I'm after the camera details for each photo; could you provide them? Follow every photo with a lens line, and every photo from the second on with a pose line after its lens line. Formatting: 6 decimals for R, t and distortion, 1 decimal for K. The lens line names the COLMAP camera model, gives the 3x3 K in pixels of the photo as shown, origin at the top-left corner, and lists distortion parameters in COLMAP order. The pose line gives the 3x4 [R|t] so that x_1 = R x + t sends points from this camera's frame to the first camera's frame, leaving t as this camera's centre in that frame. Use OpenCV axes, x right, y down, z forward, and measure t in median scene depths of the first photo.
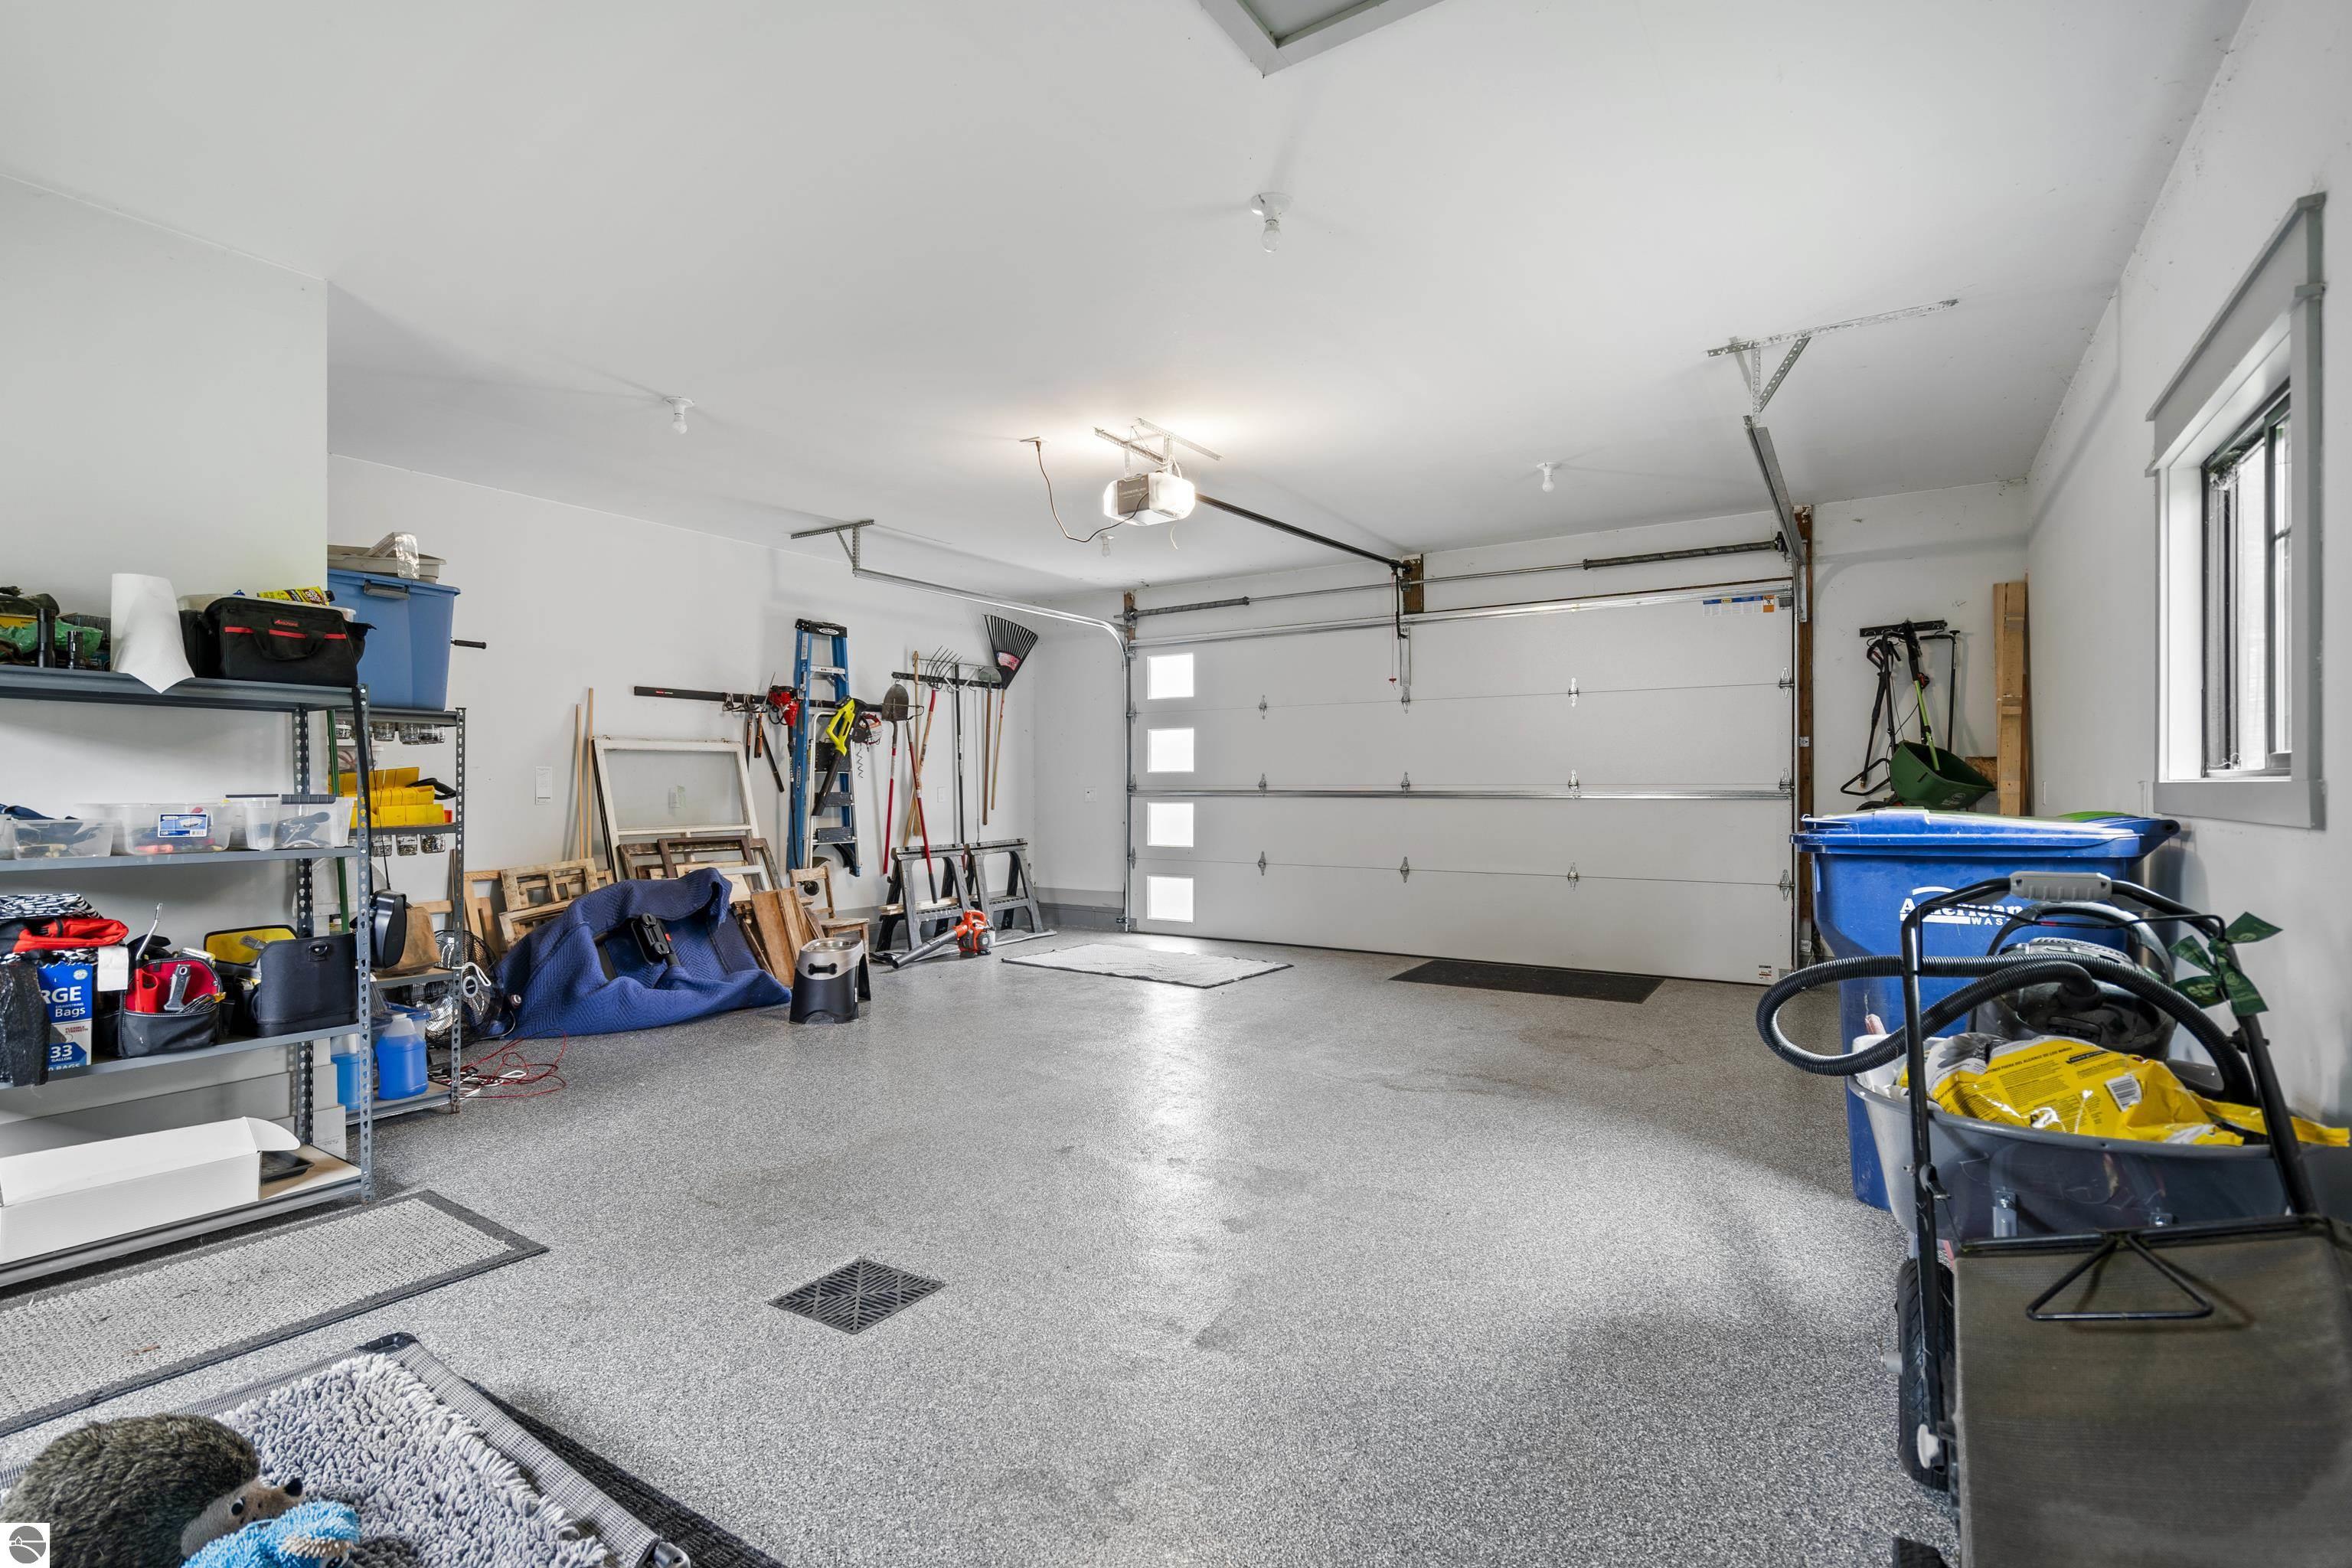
lens RADIAL K [[1094.3, 0, 1183.0], [0, 1094.3, 791.5], [0, 0, 1]] dist [-0.005356, 0.001346]
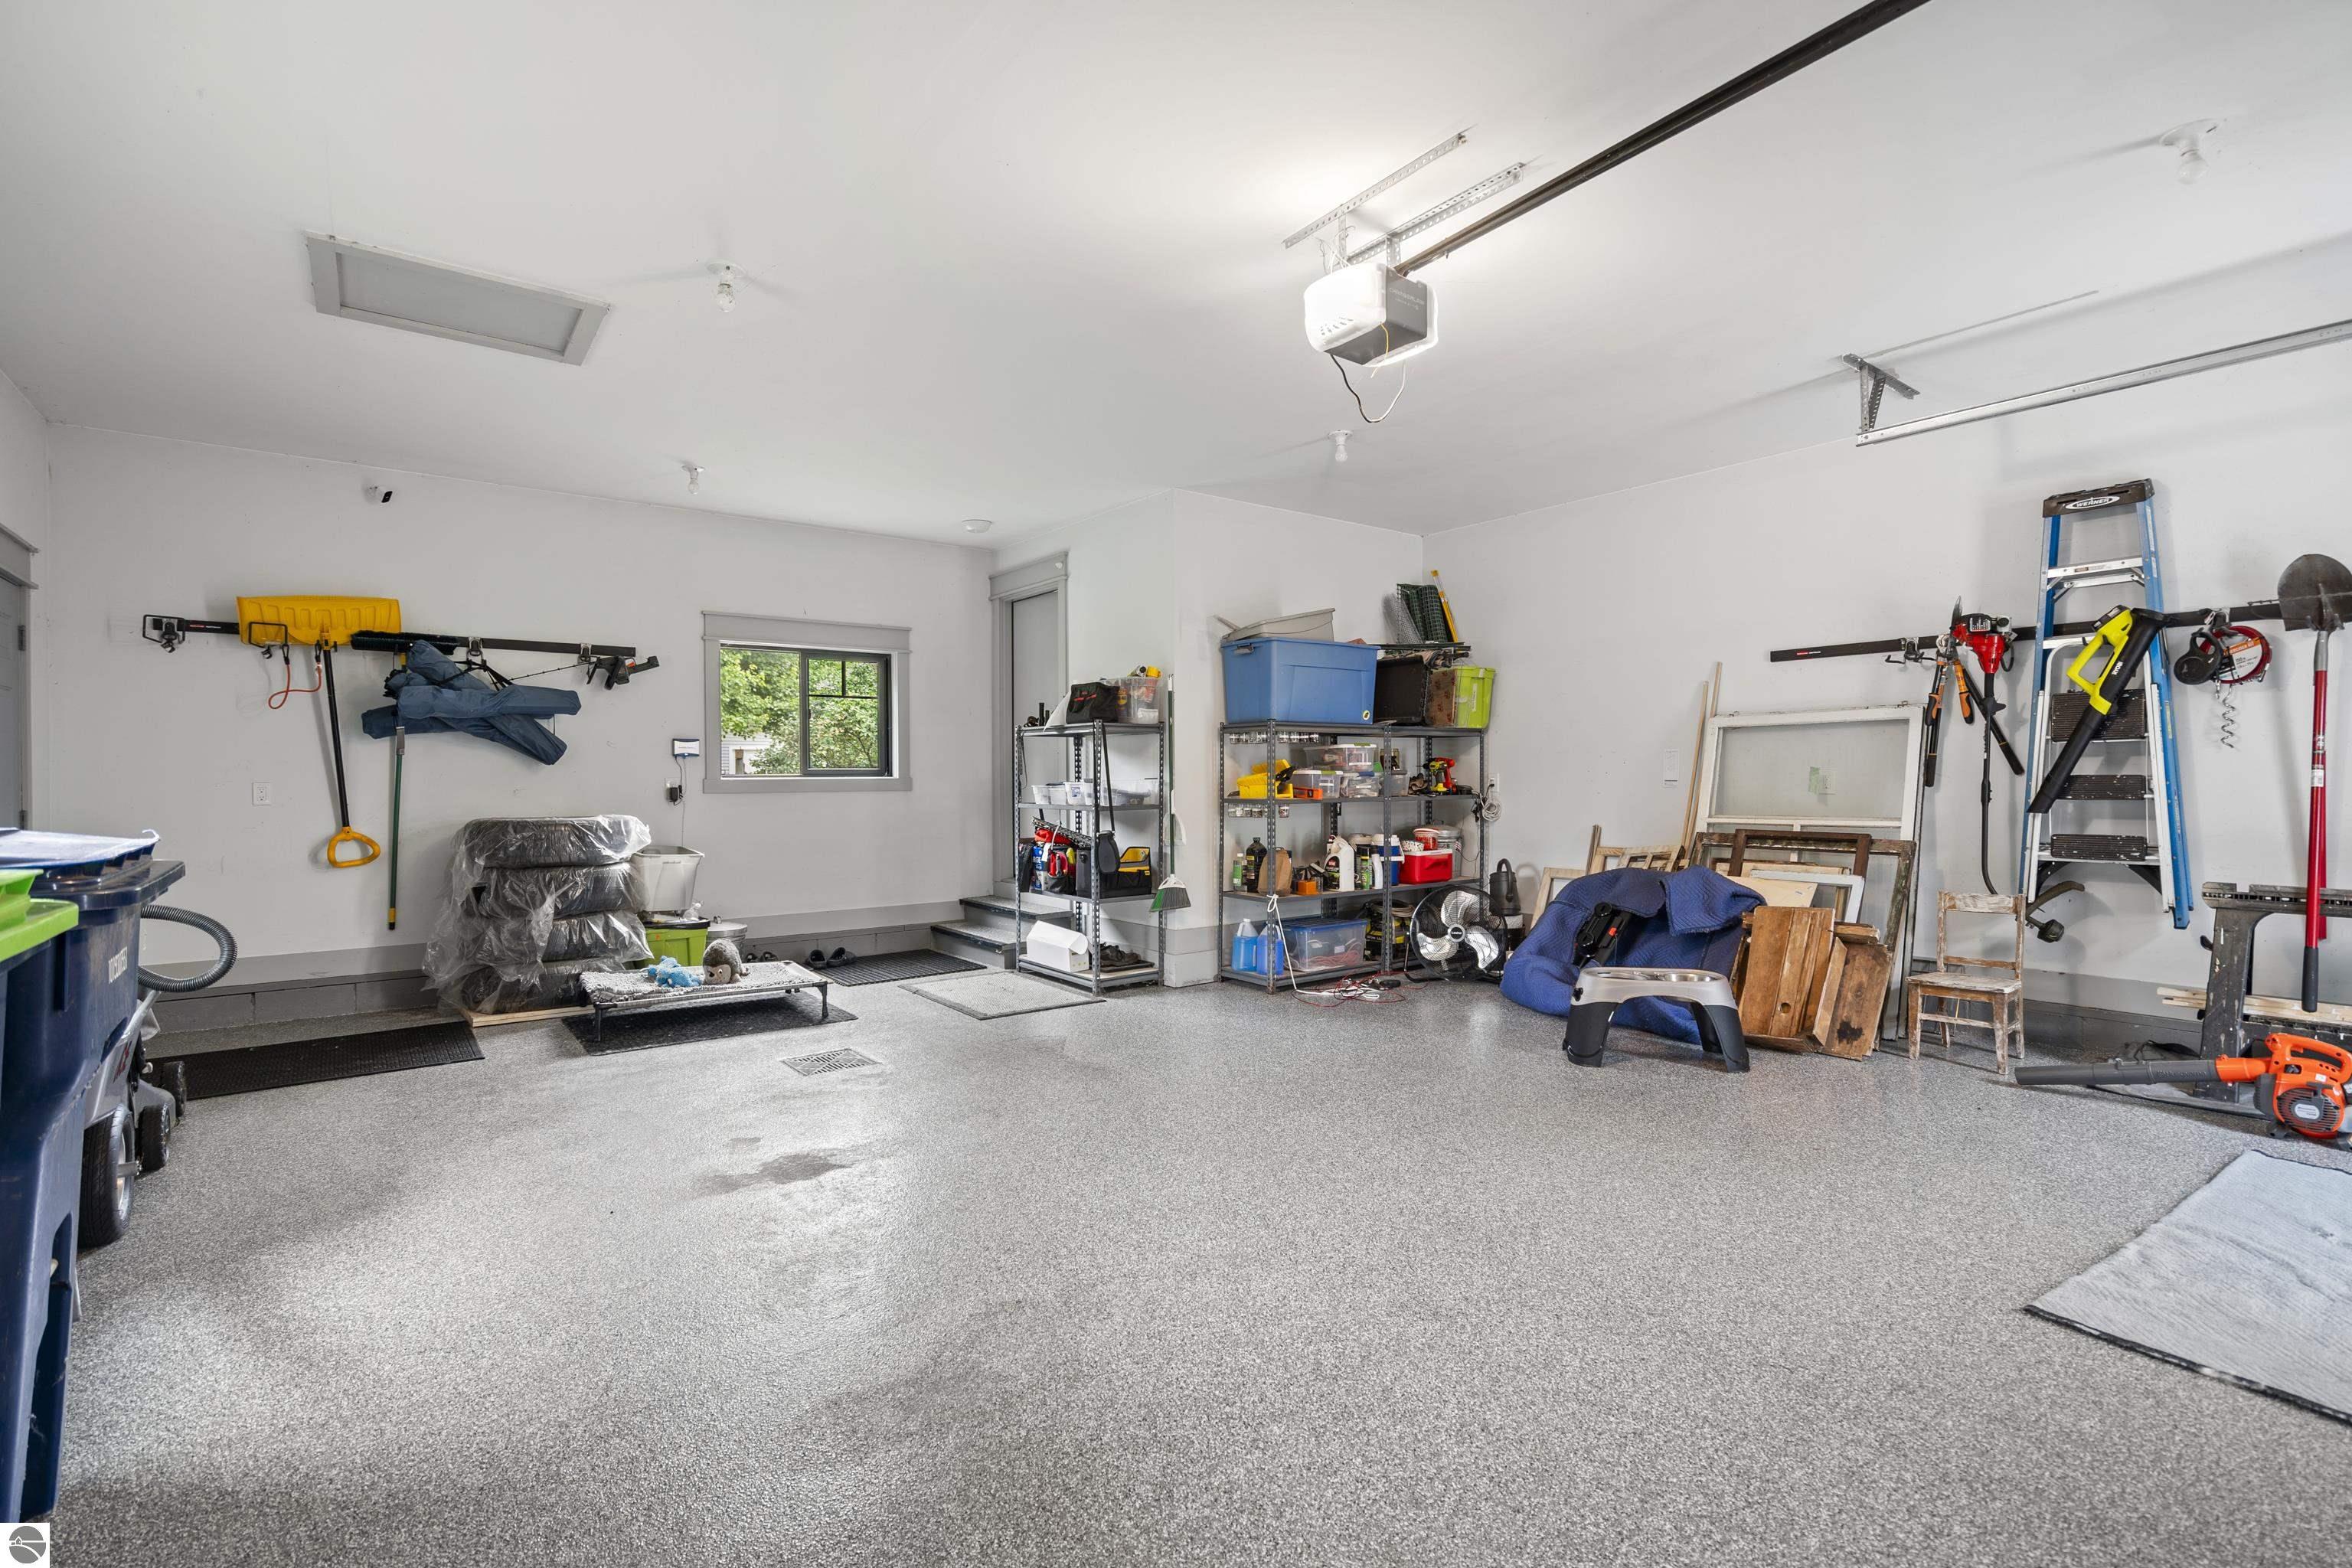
lens RADIAL K [[1094.3, 0, 1185.6], [0, 1094.3, 777.3], [0, 0, 1]] dist [-0.005356, 0.001346]
pose [[-0.348201, 0.006865, -0.937395, 0.462988], [0.005064, 0.999972, 0.005442, -0.004356], [0.937406, -0.002852, -0.348226, 0.861425]]
